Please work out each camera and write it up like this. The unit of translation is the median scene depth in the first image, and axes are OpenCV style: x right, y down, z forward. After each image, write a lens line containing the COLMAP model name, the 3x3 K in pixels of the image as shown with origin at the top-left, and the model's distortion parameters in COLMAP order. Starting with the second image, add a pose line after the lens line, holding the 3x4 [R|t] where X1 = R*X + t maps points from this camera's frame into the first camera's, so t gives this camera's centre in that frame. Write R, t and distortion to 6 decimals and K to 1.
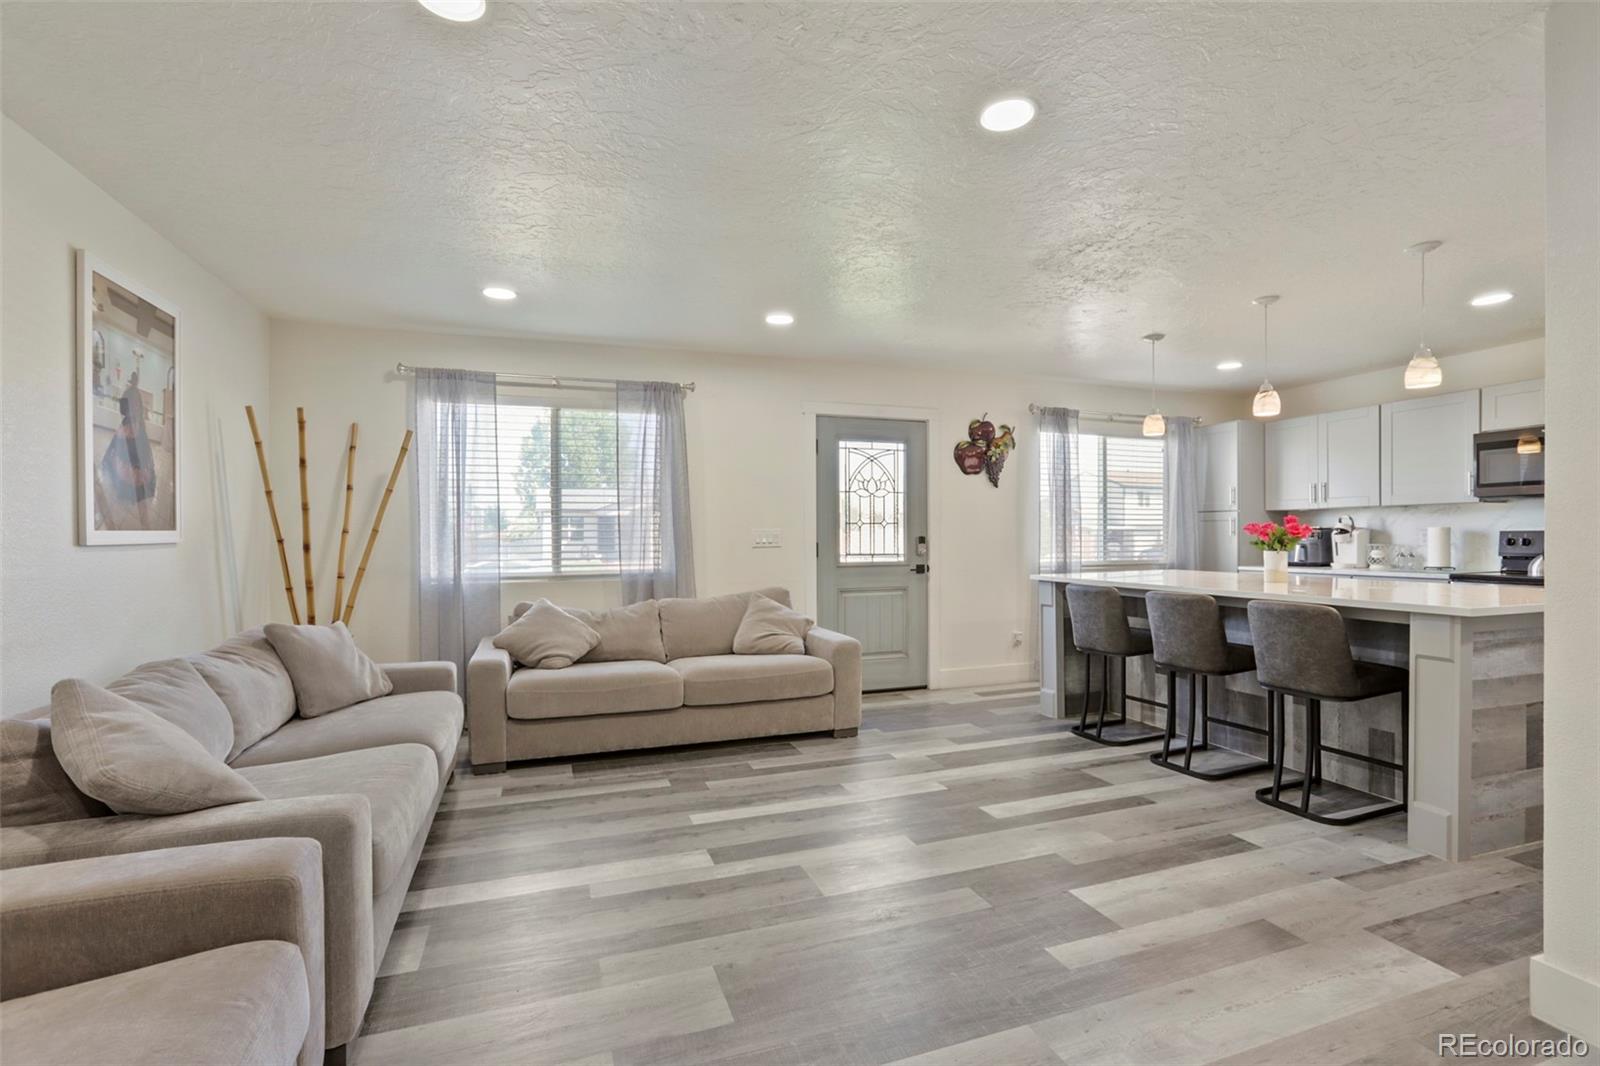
lens RADIAL K [[718.1, 0, 800.1], [0, 718.1, 533.0], [0, 0, 1]] dist [-0.025743, 0.010301]
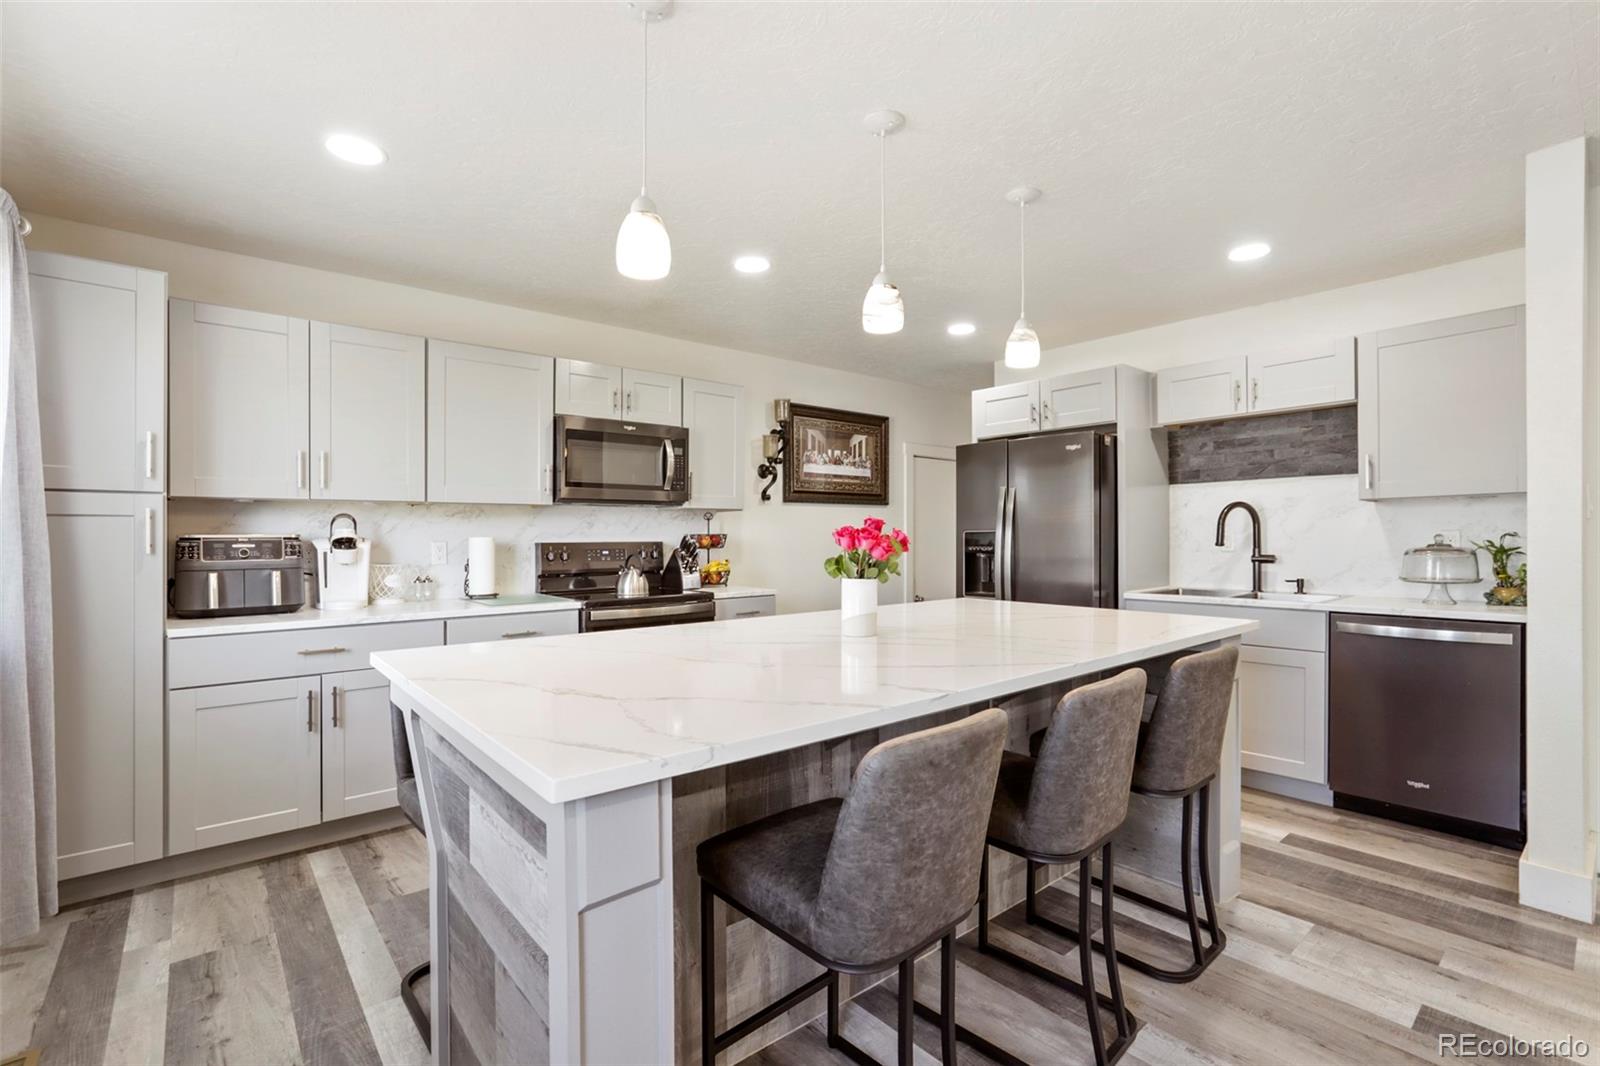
lens RADIAL K [[718.1, 0, 802.0], [0, 718.1, 547.3], [0, 0, 1]] dist [-0.025743, 0.010301]
pose [[-0.358232, -0.006960, 0.933607, 0.114506], [0.003189, 0.999957, 0.008678, -0.003335], [-0.933627, 0.006086, -0.358194, 0.884381]]
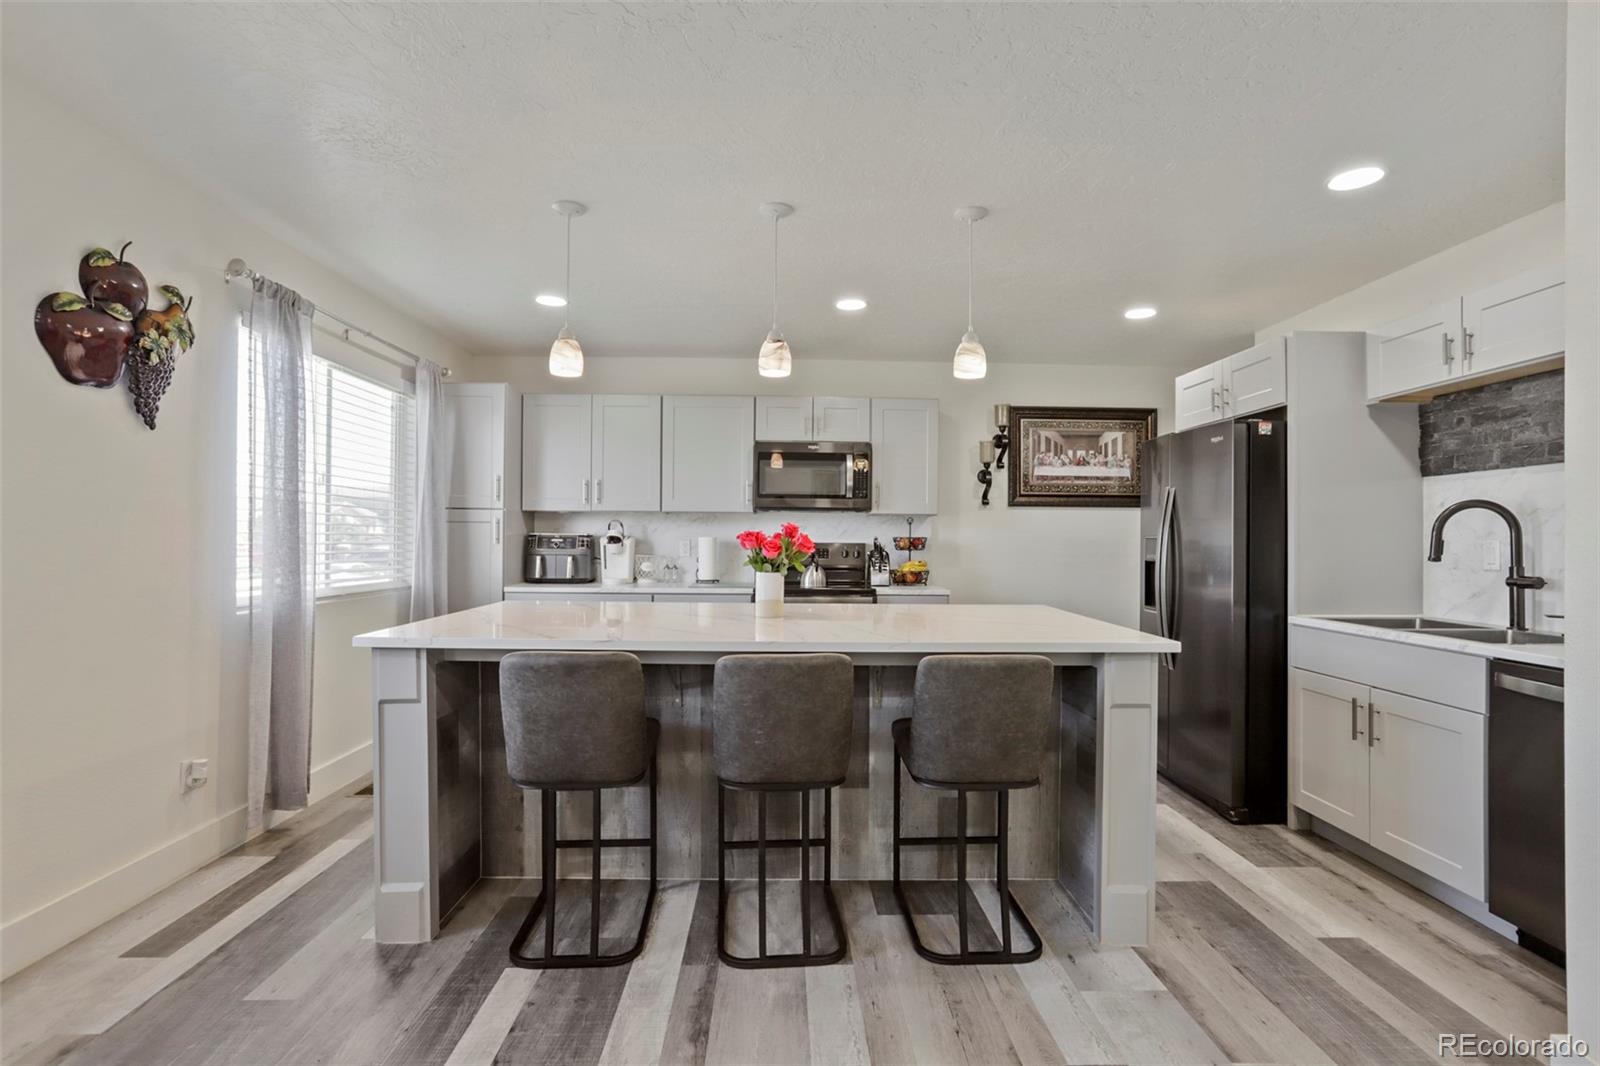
lens RADIAL K [[770.0, 0, 794.8], [0, 770.0, 543.1], [0, 0, 1]] dist [-0.011977, 0.002495]
pose [[0.310010, 0.003850, 0.950726, -0.035377], [-0.016302, 0.999866, 0.001267, -0.003458], [-0.950594, -0.015891, 0.310031, 0.527168]]
